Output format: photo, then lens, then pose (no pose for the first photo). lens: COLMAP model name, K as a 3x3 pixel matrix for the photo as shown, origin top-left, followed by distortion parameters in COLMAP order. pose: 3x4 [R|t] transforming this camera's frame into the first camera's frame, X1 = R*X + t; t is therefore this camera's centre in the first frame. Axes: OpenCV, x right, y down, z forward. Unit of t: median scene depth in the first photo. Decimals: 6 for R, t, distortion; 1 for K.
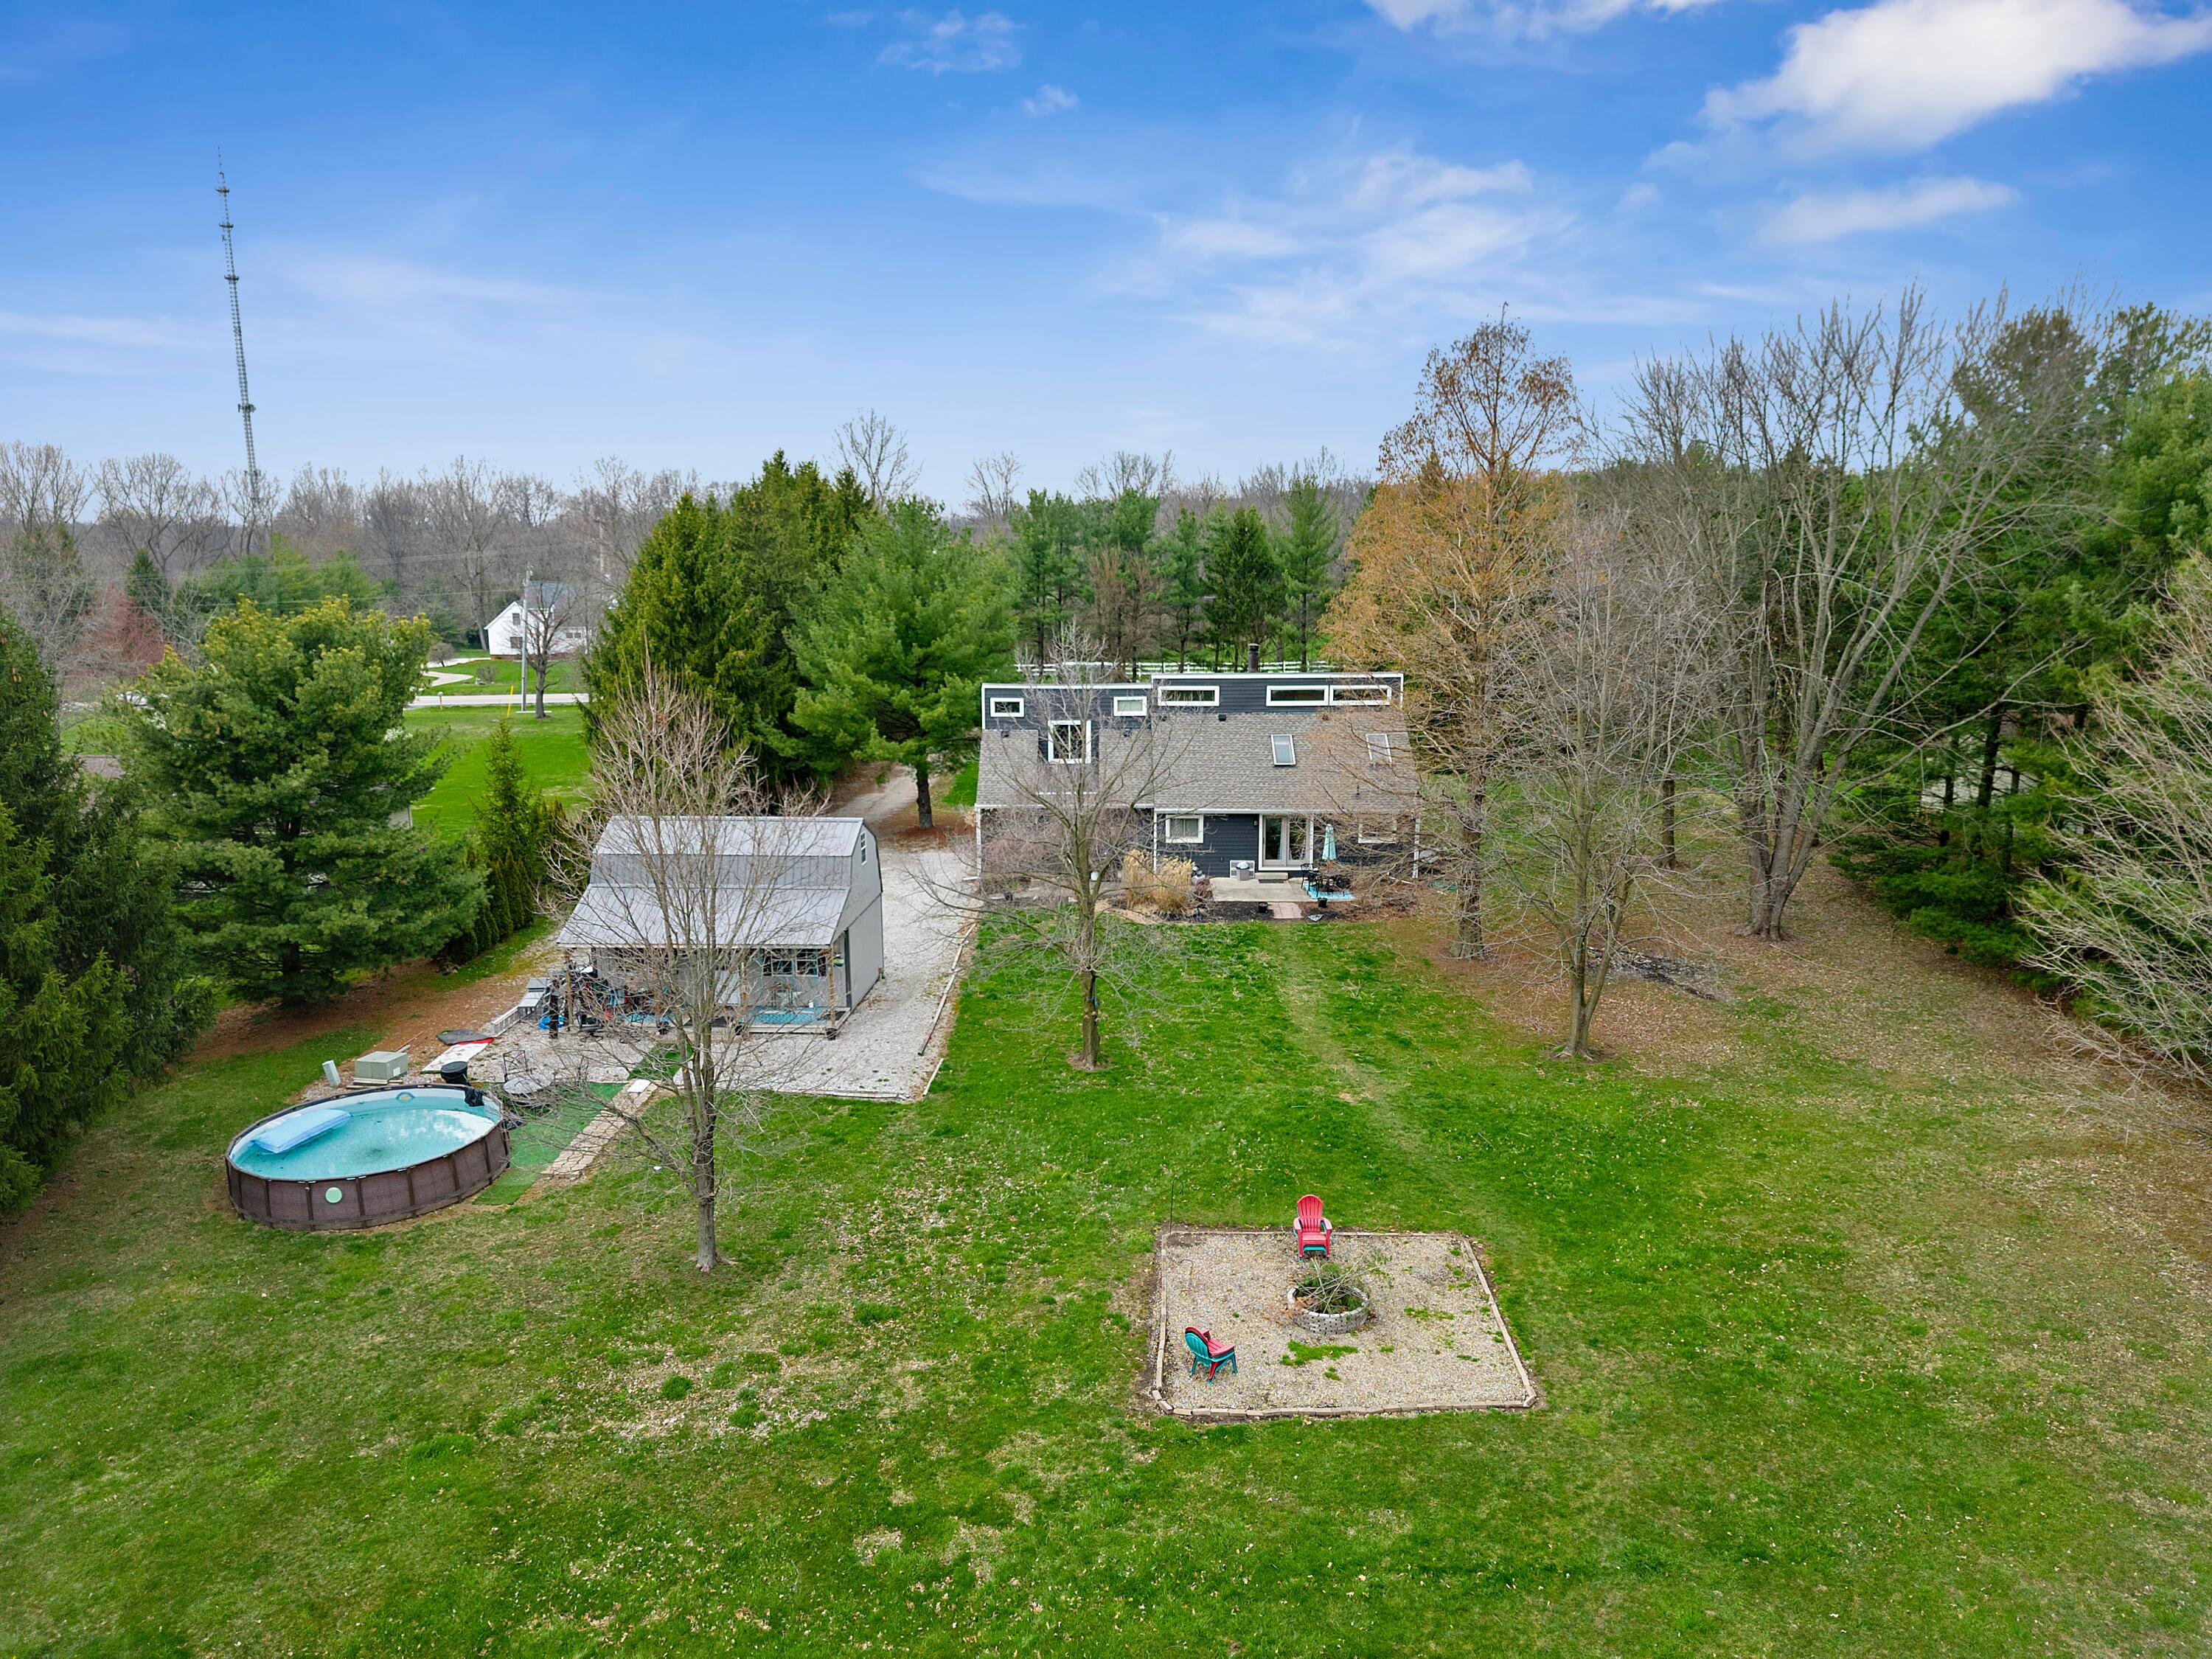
lens RADIAL K [[1547.7, 0, 1118.4], [0, 1547.7, 824.7], [0, 0, 1]] dist [0.059552, -0.039958]
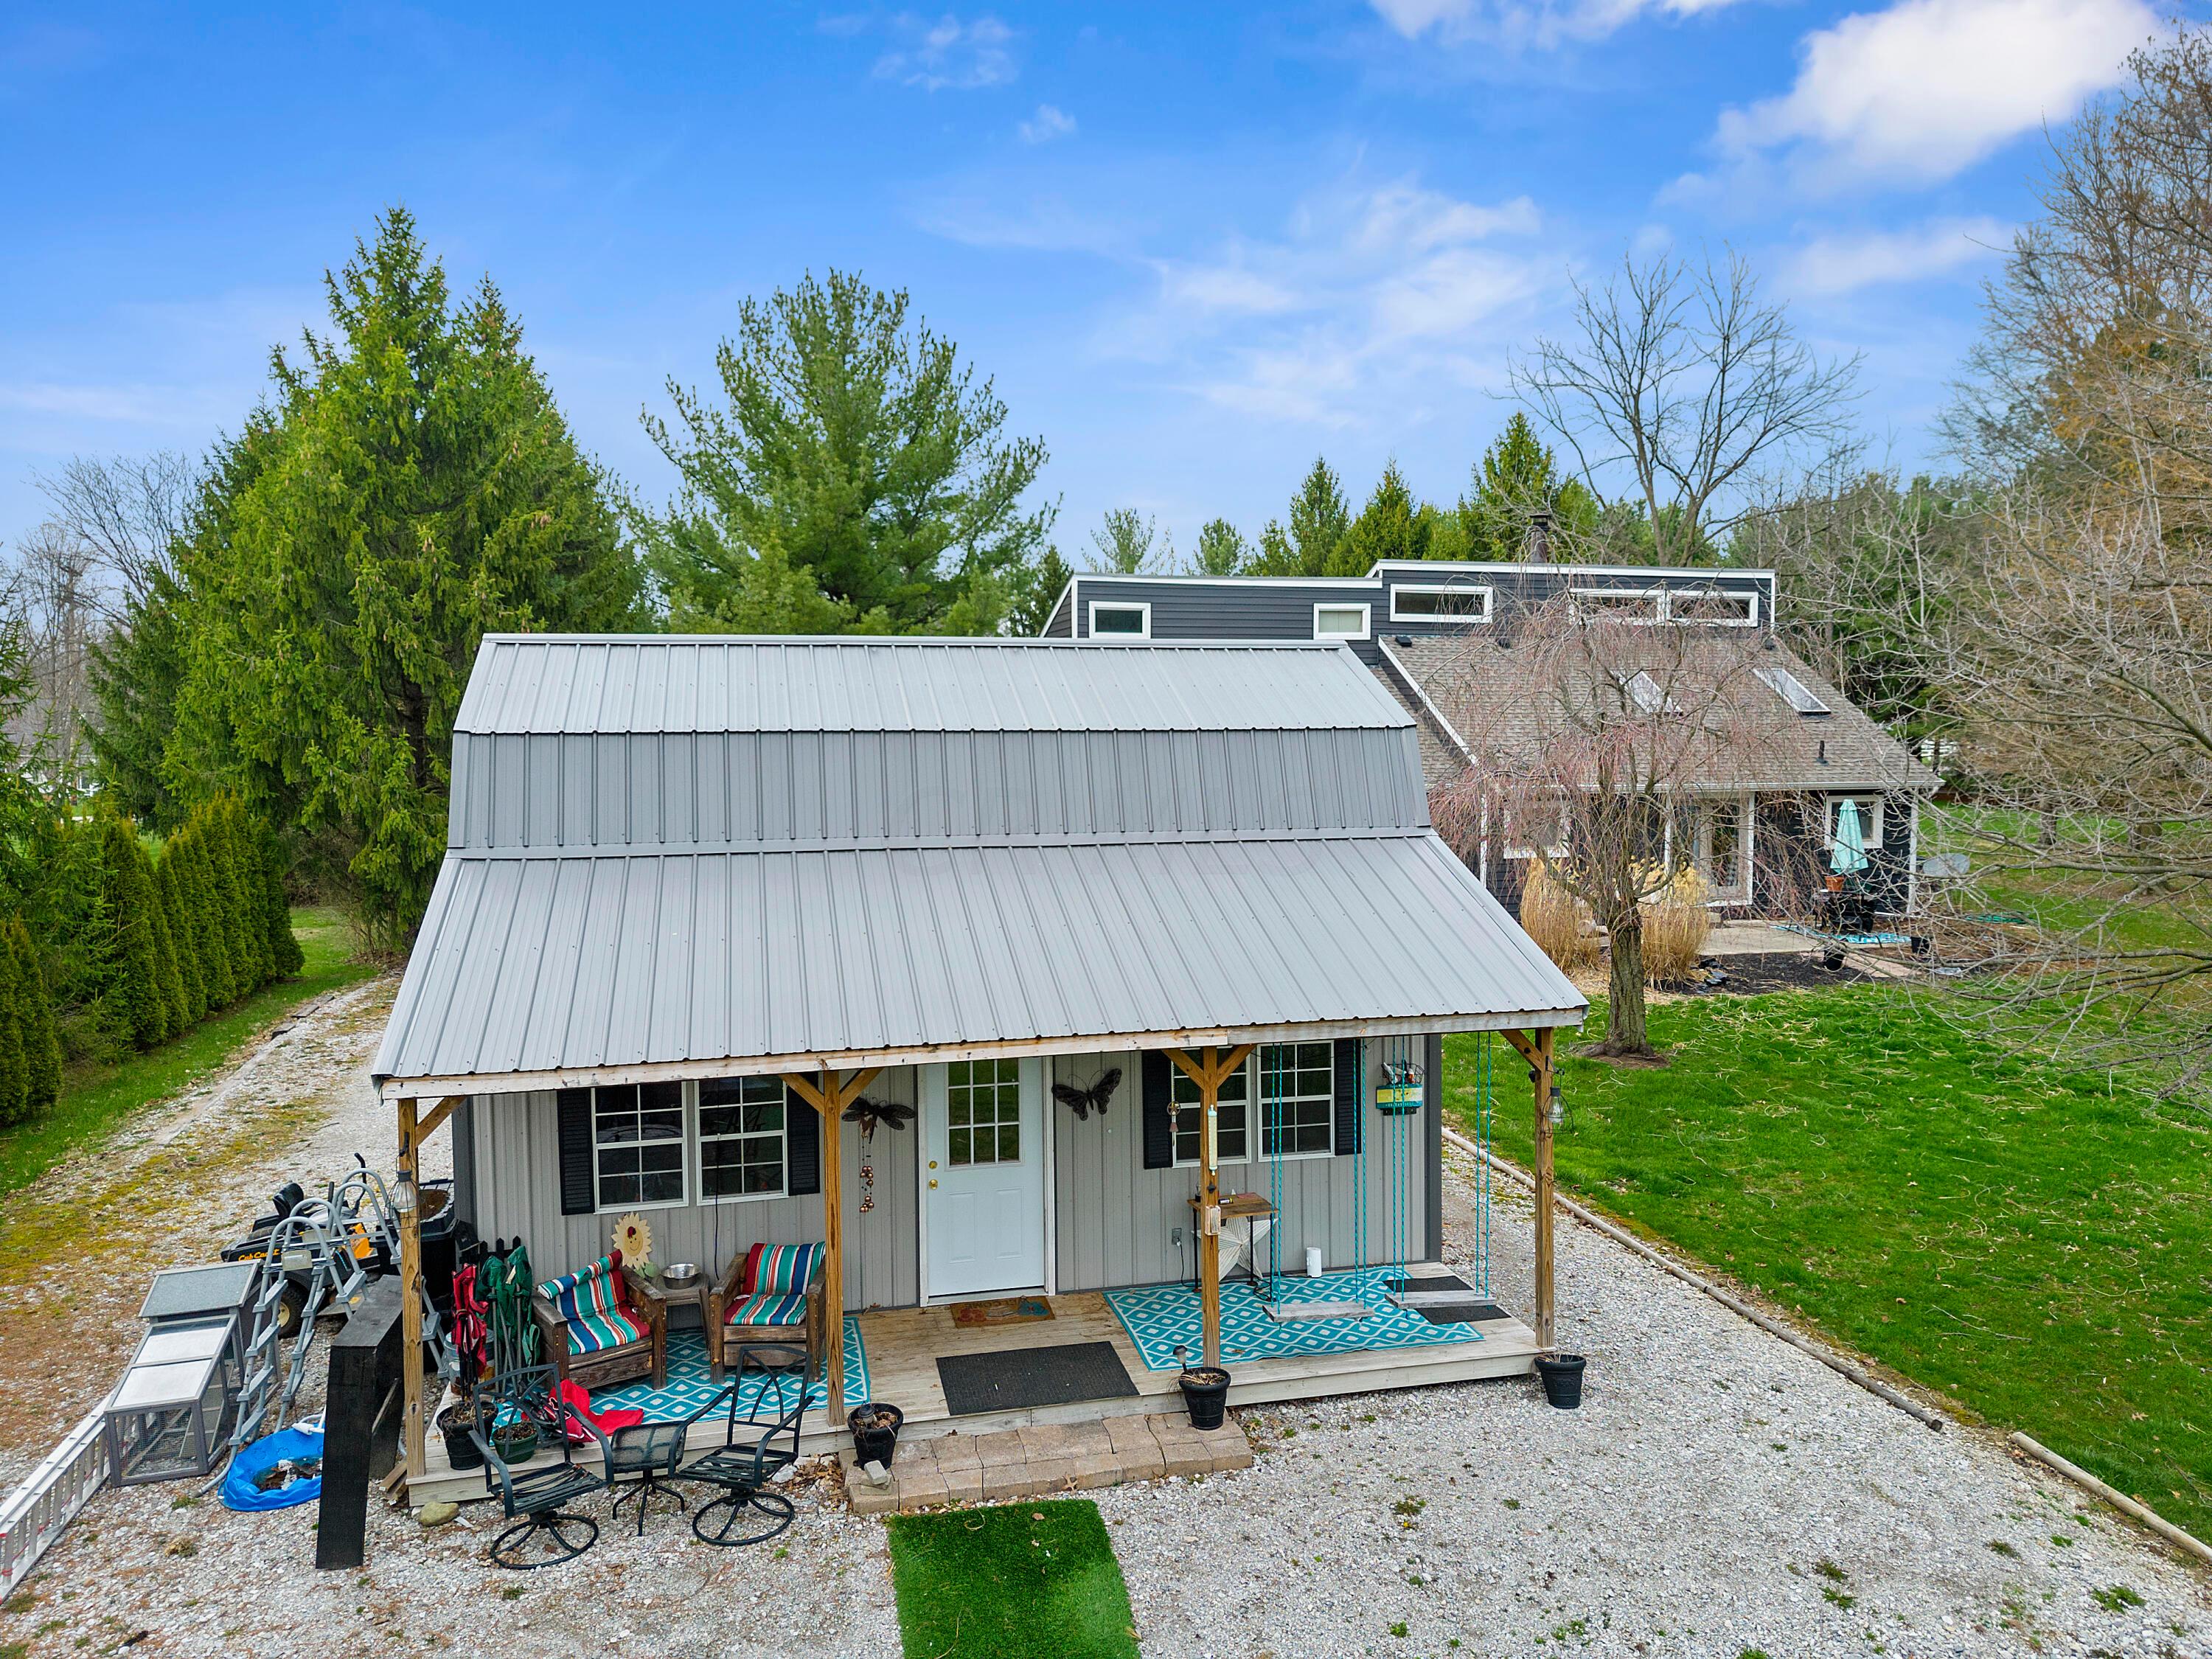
lens RADIAL K [[1547.7, 0, 1103.8], [0, 1547.7, 832.1], [0, 0, 1]] dist [0.059552, -0.039958]
pose [[0.959090, -0.024914, 0.282001, -0.255897], [0.059070, 0.991807, -0.113272, 0.057407], [-0.276869, 0.125296, 0.952704, 0.610048]]
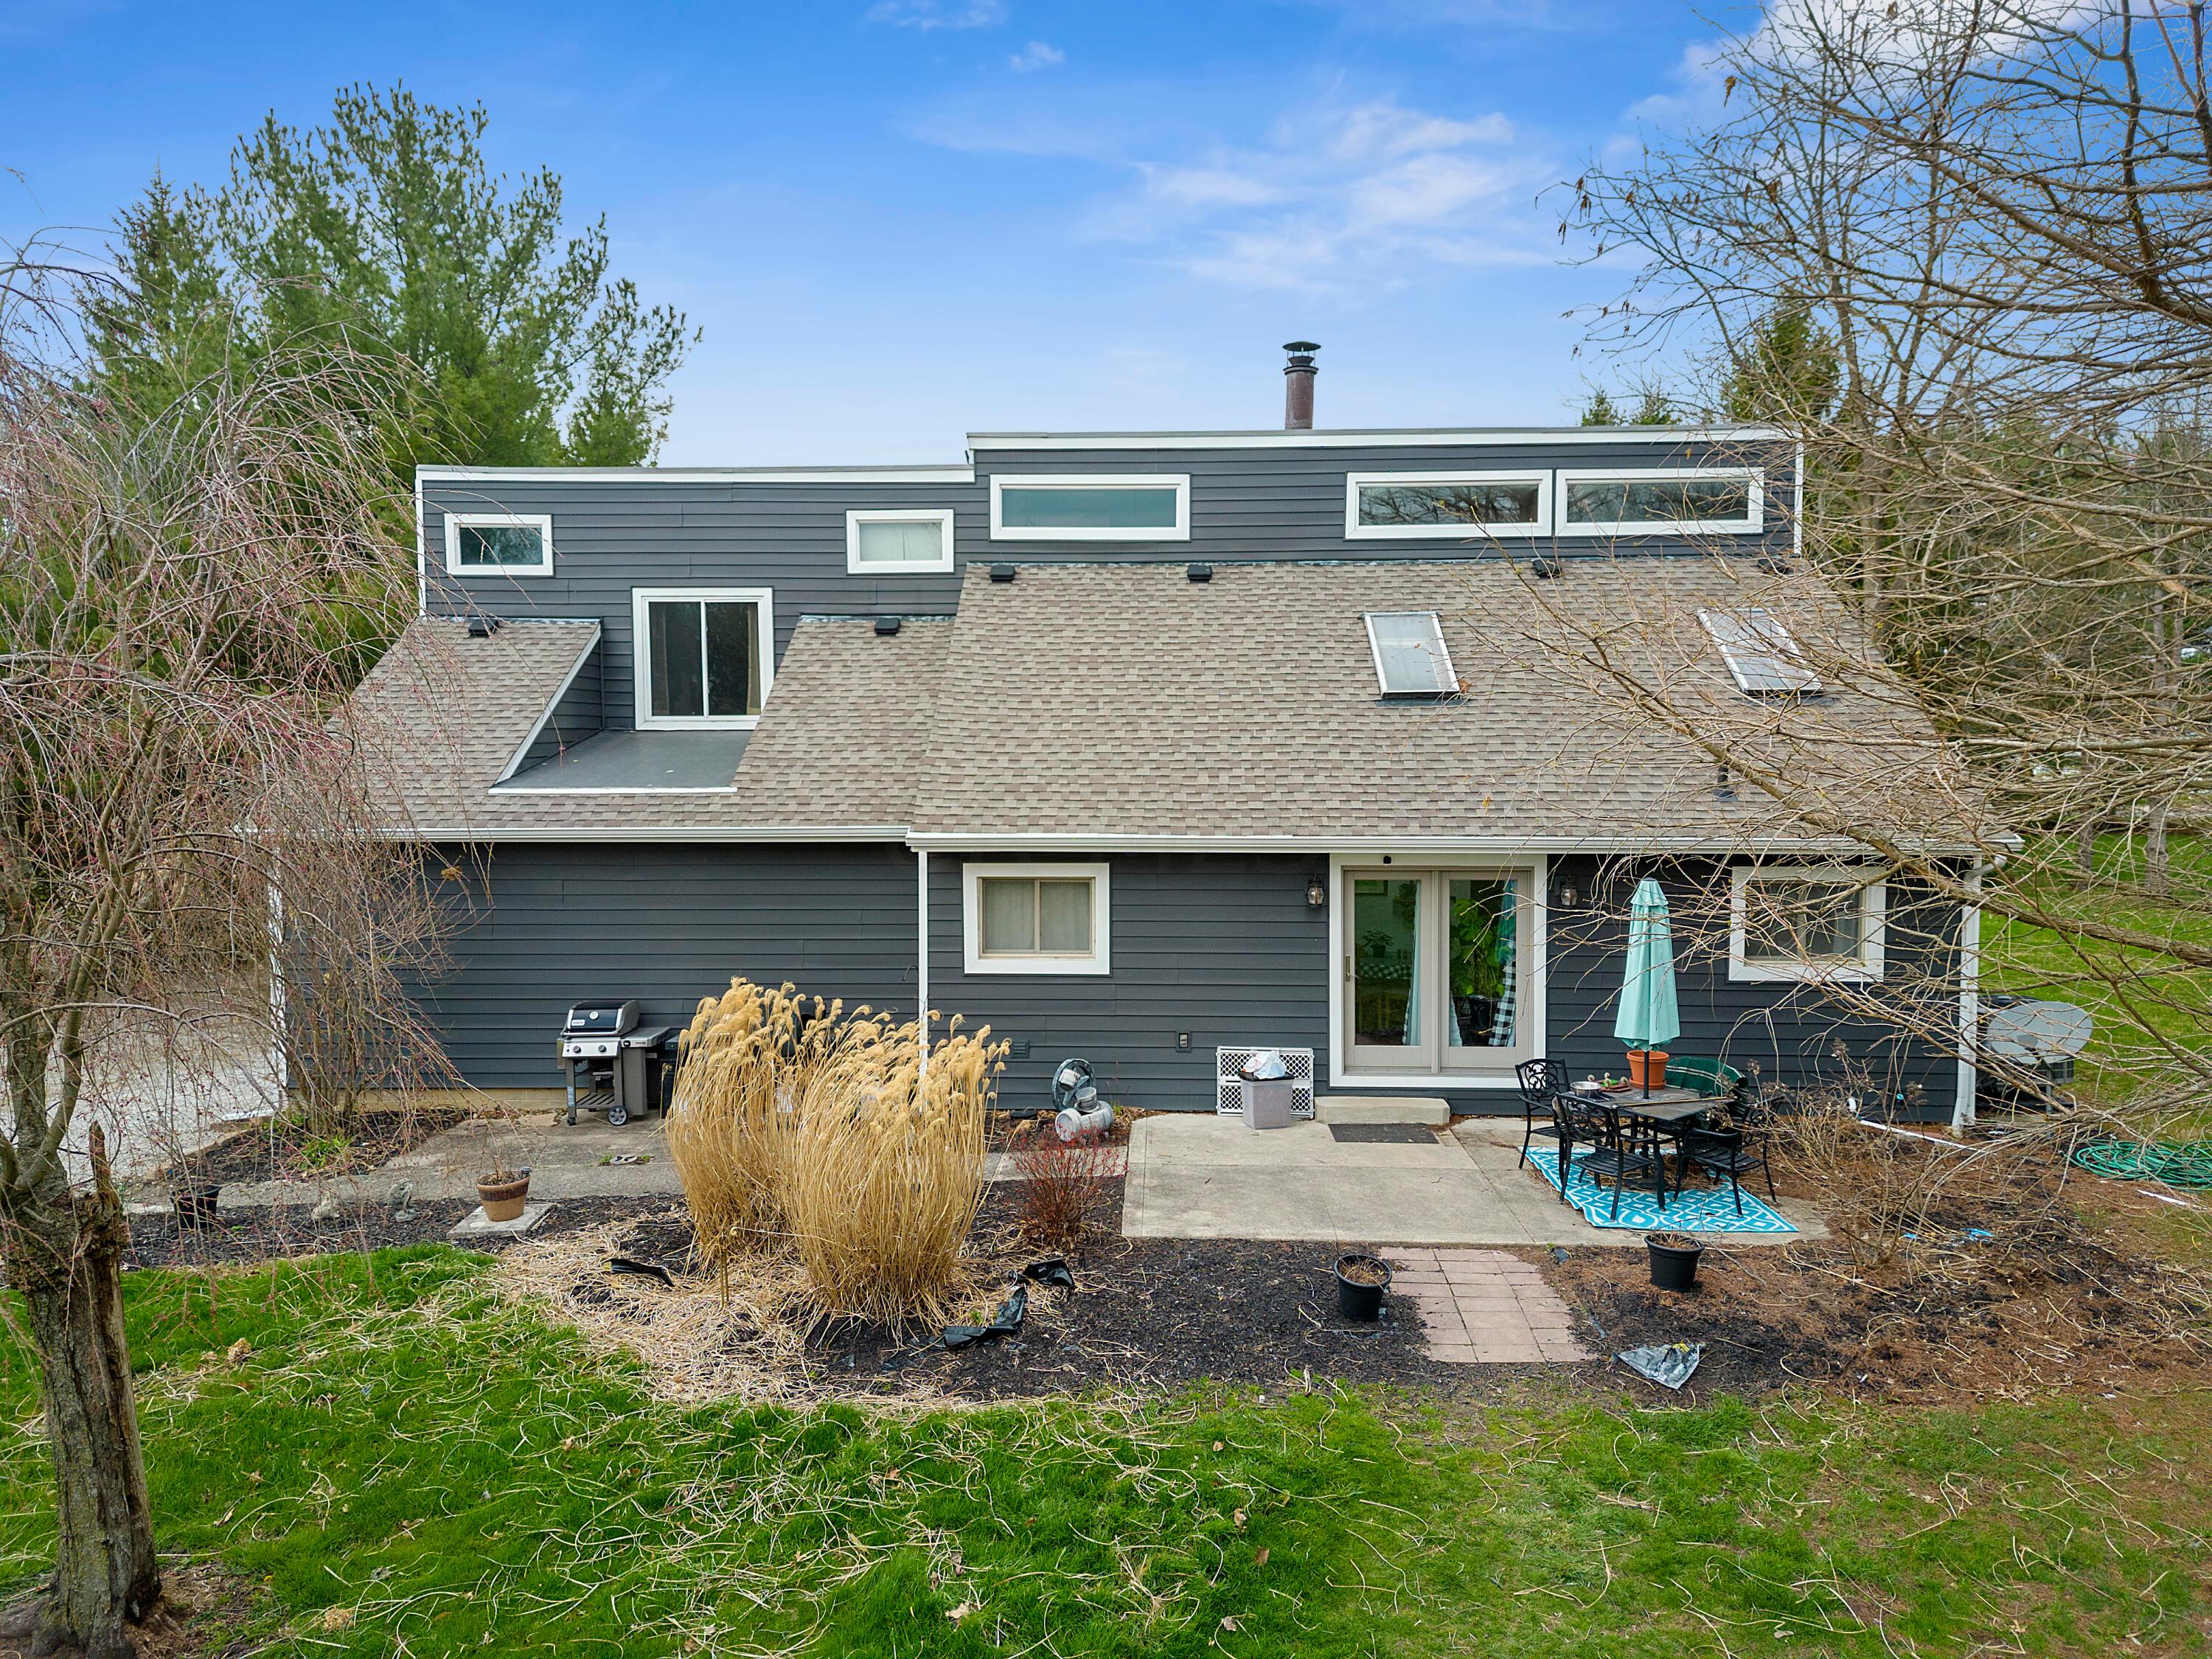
lens RADIAL K [[1547.7, 0, 1100.2], [0, 1547.7, 833.0], [0, 0, 1]] dist [0.059552, -0.039958]
pose [[0.998858, 0.001755, -0.047744, 0.071404], [-0.007878, 0.991696, -0.128366, 0.023244], [0.047123, 0.128596, 0.990577, 0.813721]]
